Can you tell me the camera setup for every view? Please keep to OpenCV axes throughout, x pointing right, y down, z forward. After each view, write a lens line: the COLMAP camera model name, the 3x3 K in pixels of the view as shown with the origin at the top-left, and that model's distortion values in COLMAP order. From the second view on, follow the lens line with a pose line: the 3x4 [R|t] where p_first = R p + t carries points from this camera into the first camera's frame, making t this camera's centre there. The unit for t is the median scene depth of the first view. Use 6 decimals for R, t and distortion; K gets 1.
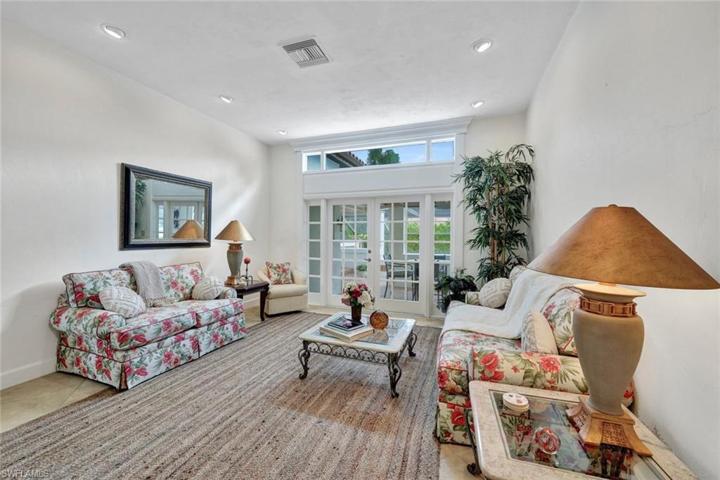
lens RADIAL K [[283.5, 0, 359.2], [0, 283.5, 239.5], [0, 0, 1]] dist [-0.002501, -0.000296]
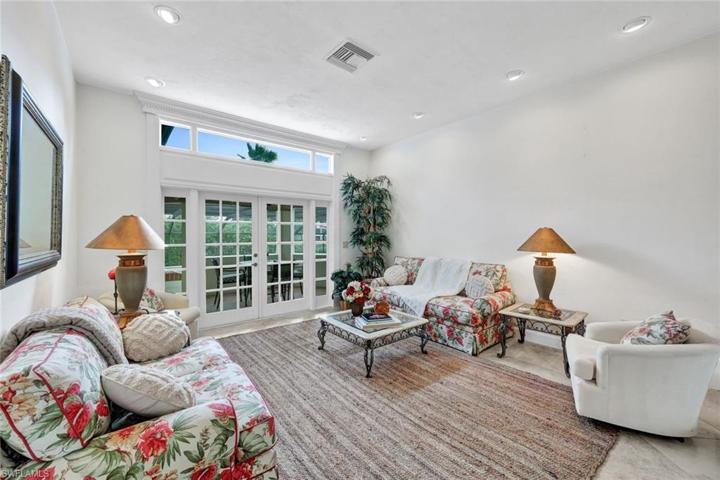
lens RADIAL K [[283.5, 0, 362.4], [0, 283.5, 236.3], [0, 0, 1]] dist [-0.002501, -0.000296]
pose [[0.515368, -0.006489, 0.856945, -0.632045], [0.016581, 0.999860, -0.002401, -0.012916], [-0.856809, 0.015447, 0.515403, 0.278807]]
